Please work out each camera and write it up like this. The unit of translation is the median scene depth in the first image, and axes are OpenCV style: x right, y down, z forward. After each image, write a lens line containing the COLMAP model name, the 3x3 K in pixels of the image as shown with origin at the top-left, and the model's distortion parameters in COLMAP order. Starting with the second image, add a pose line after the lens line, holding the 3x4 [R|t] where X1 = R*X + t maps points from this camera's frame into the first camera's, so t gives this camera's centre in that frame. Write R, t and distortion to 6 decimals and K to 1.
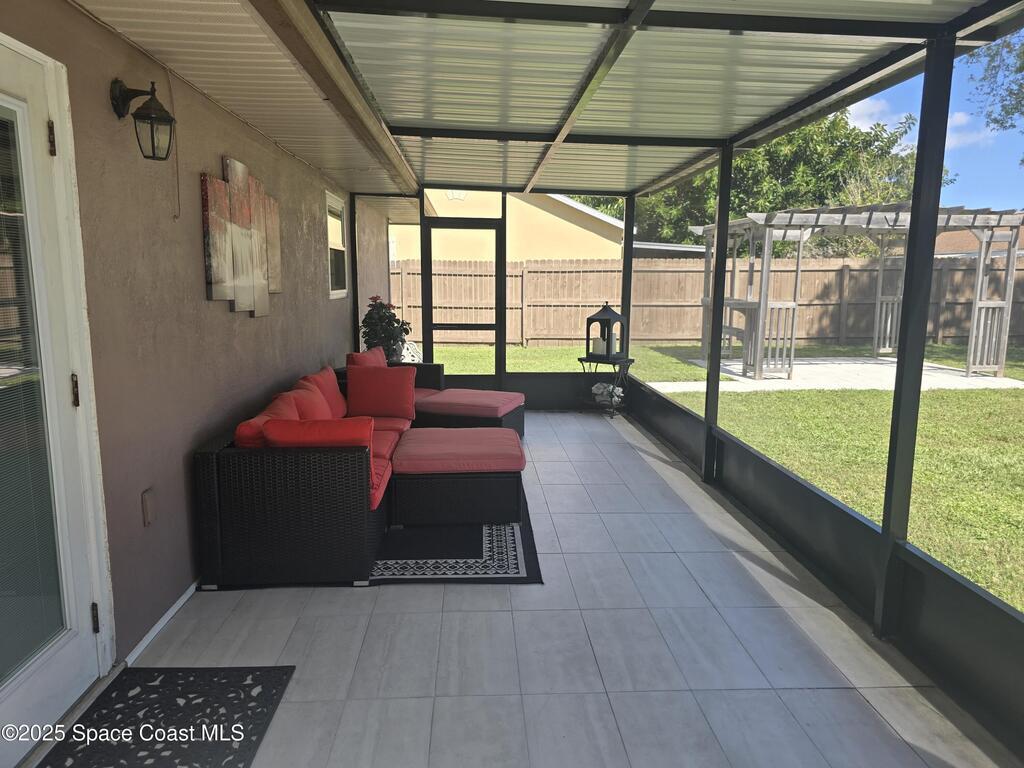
lens RADIAL K [[697.8, 0, 514.9], [0, 697.8, 389.4], [0, 0, 1]] dist [0.076249, -0.071490]
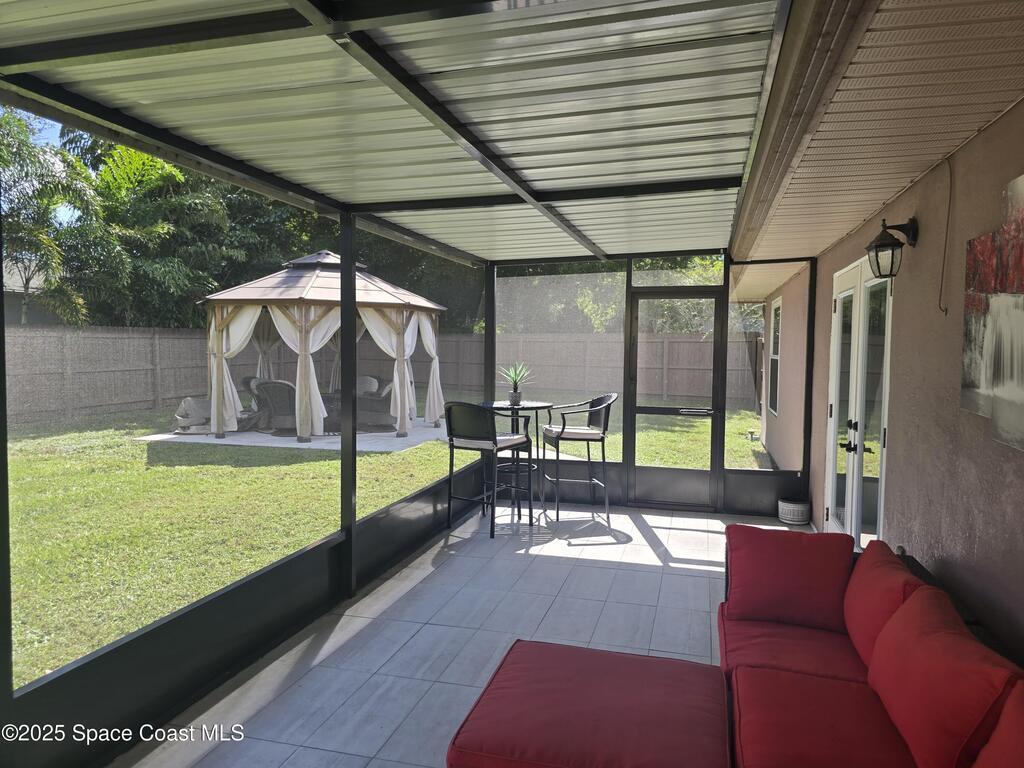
lens RADIAL K [[686.2, 0, 509.4], [0, 686.2, 387.8], [0, 0, 1]] dist [0.044631, -0.030316]
pose [[-0.942292, -0.034164, 0.333045, -0.240497], [0.040985, 0.975526, 0.216030, -0.343221], [-0.332275, 0.217213, -0.917830, 1.936167]]
